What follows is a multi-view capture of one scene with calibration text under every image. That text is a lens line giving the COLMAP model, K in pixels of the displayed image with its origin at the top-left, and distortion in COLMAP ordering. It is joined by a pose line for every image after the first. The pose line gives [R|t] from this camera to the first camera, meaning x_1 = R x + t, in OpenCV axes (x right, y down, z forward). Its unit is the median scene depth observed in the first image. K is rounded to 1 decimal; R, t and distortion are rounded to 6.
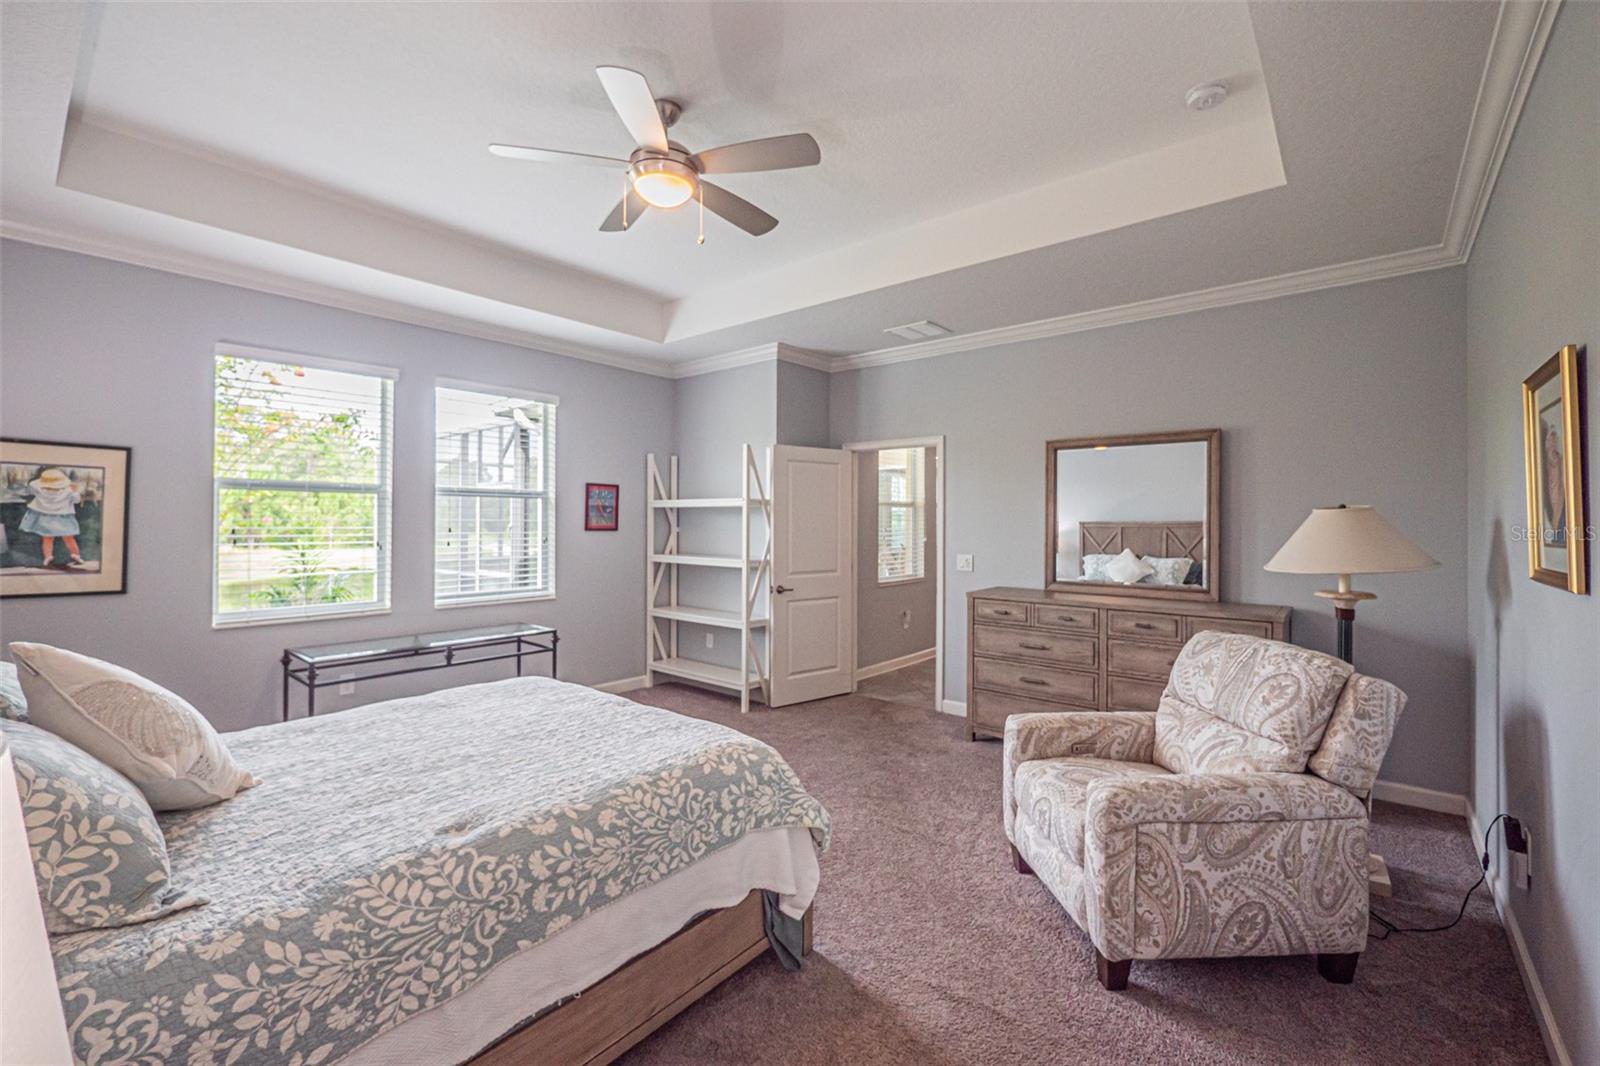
lens RADIAL K [[675.7, 0, 794.5], [0, 675.7, 521.5], [0, 0, 1]] dist [-0.003851, 0.000120]
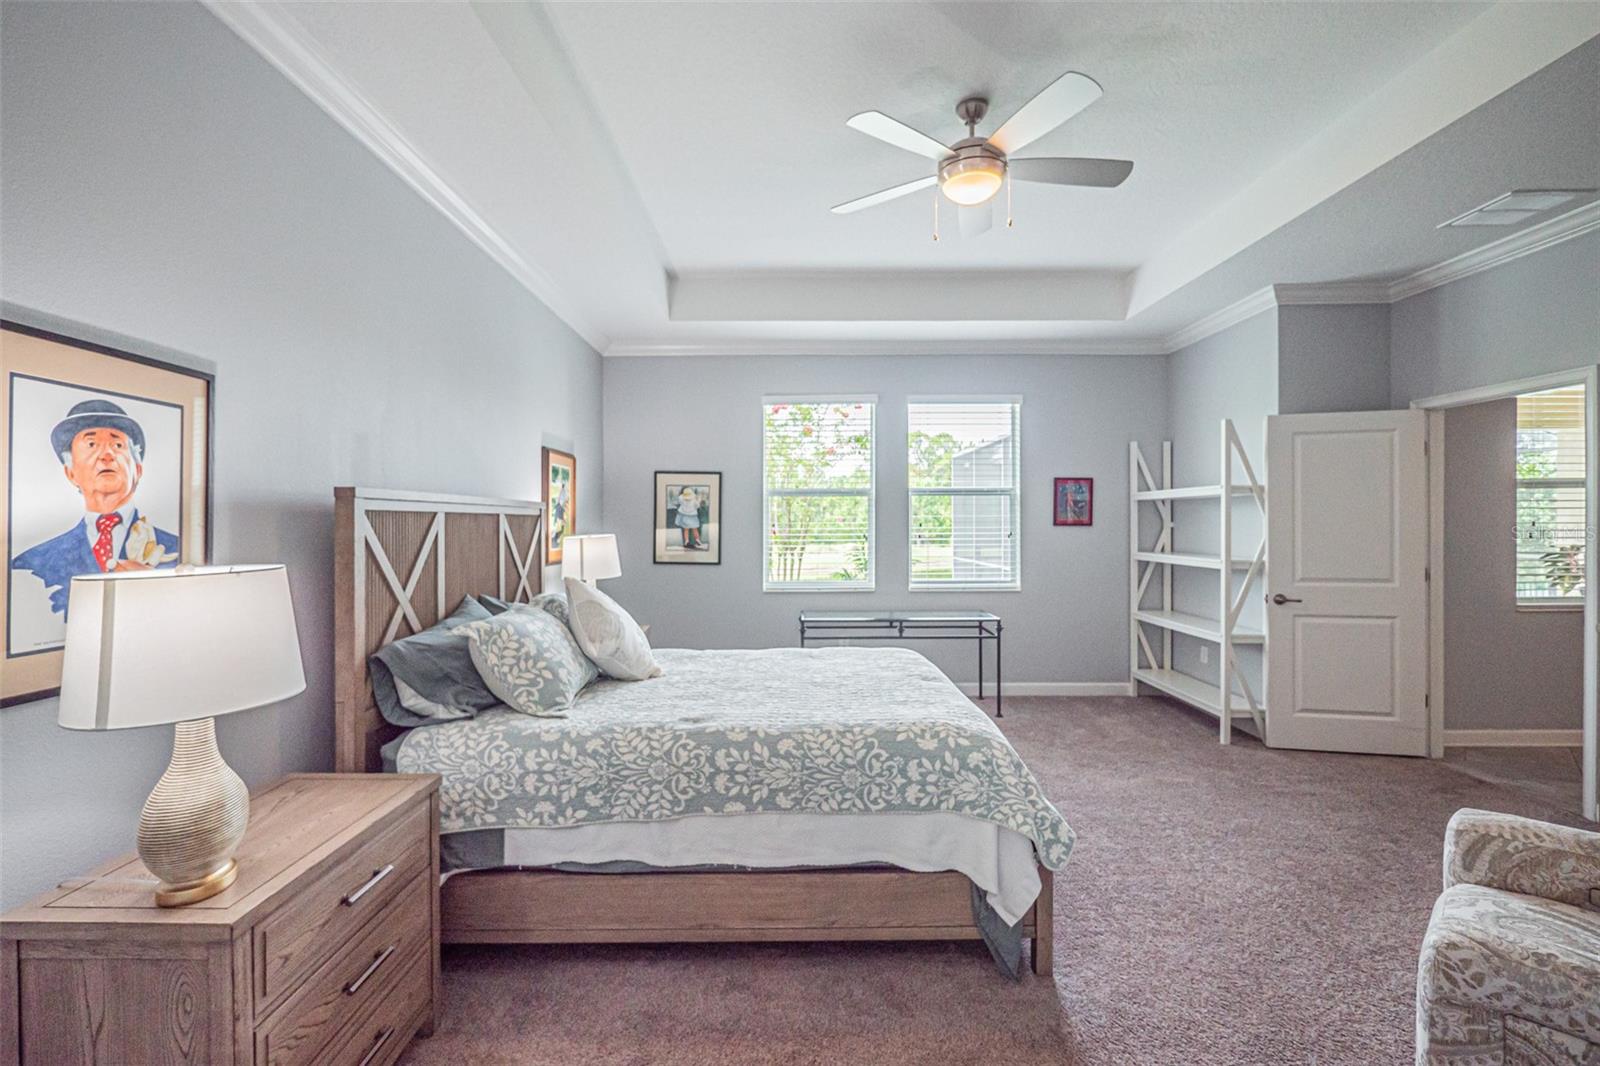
lens RADIAL K [[677.2, 0, 793.0], [0, 677.2, 528.6], [0, 0, 1]] dist [-0.004168, 0.000245]
pose [[0.644522, -0.000926, -0.764585, 0.561472], [0.008182, 0.999950, 0.005685, 0.024968], [0.764542, -0.009920, 0.644498, 0.167025]]
